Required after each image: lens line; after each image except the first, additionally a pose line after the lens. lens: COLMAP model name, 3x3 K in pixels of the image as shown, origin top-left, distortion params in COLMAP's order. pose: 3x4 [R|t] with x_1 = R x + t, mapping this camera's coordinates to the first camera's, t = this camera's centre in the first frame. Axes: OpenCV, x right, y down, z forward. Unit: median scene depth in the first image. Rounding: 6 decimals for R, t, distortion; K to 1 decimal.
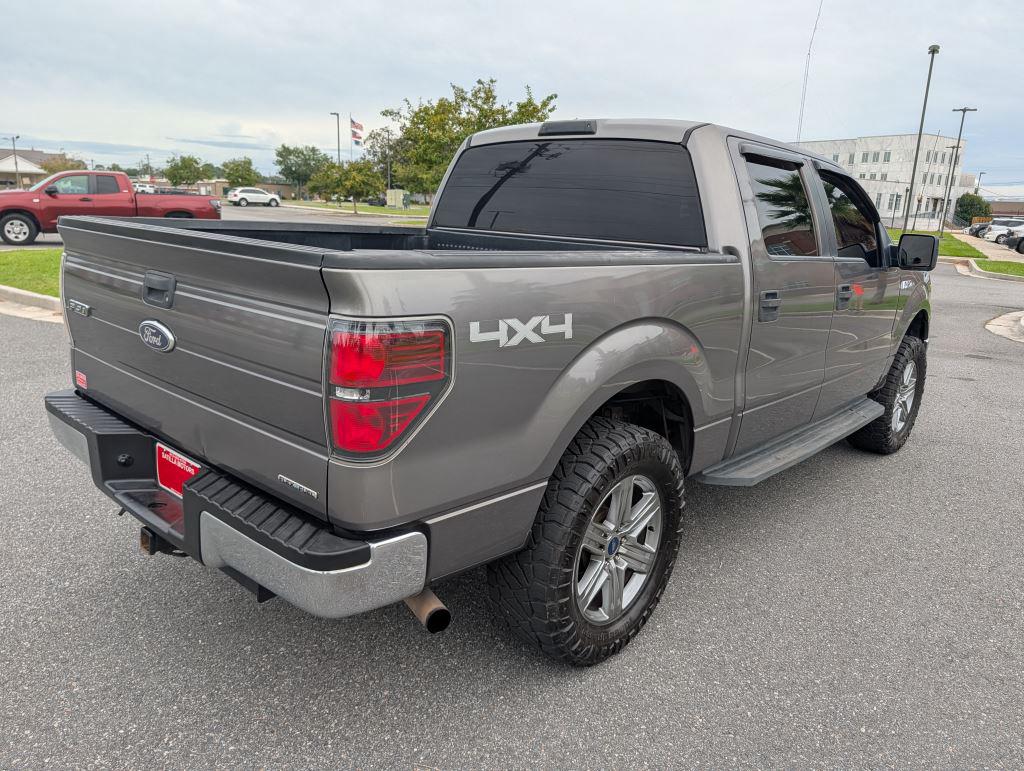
lens RADIAL K [[744.1, 0, 511.8], [0, 744.1, 416.2], [0, 0, 1]] dist [-0.004196, 0.000837]
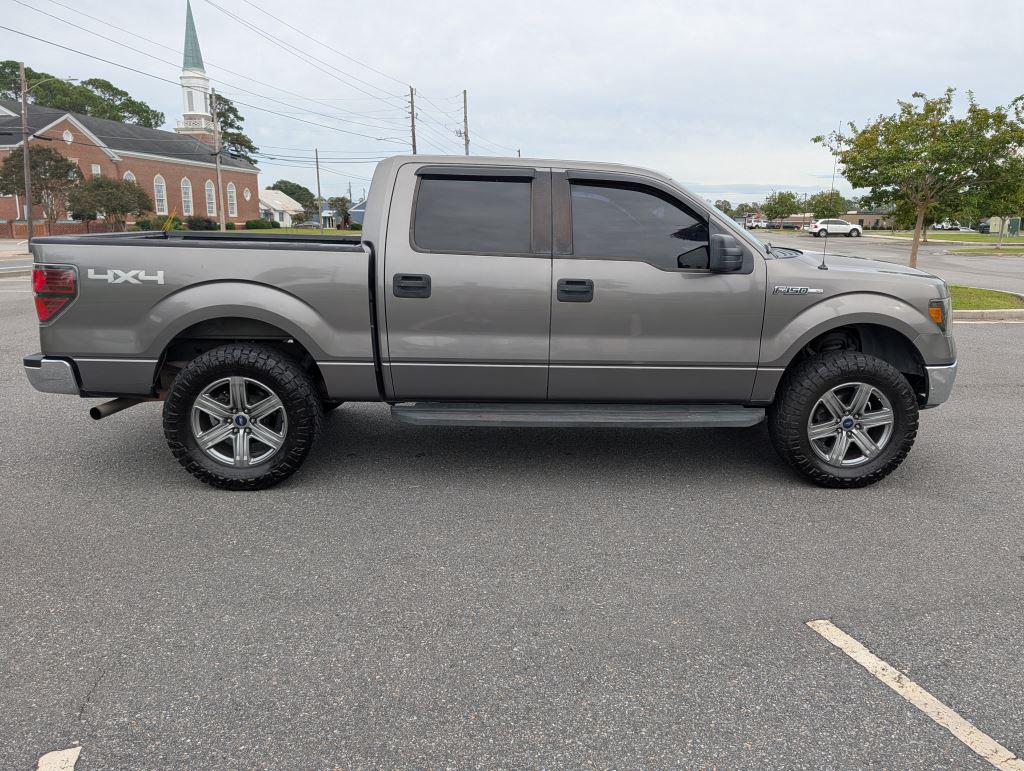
lens RADIAL K [[743.7, 0, 512.0], [0, 743.7, 385.5], [0, 0, 1]] dist [0.005634, -0.001994]
pose [[0.710217, 0.115662, -0.694416, 1.139376], [-0.171709, 0.985080, -0.011542, 0.011000], [0.682721, 0.127435, 0.719481, 0.148375]]
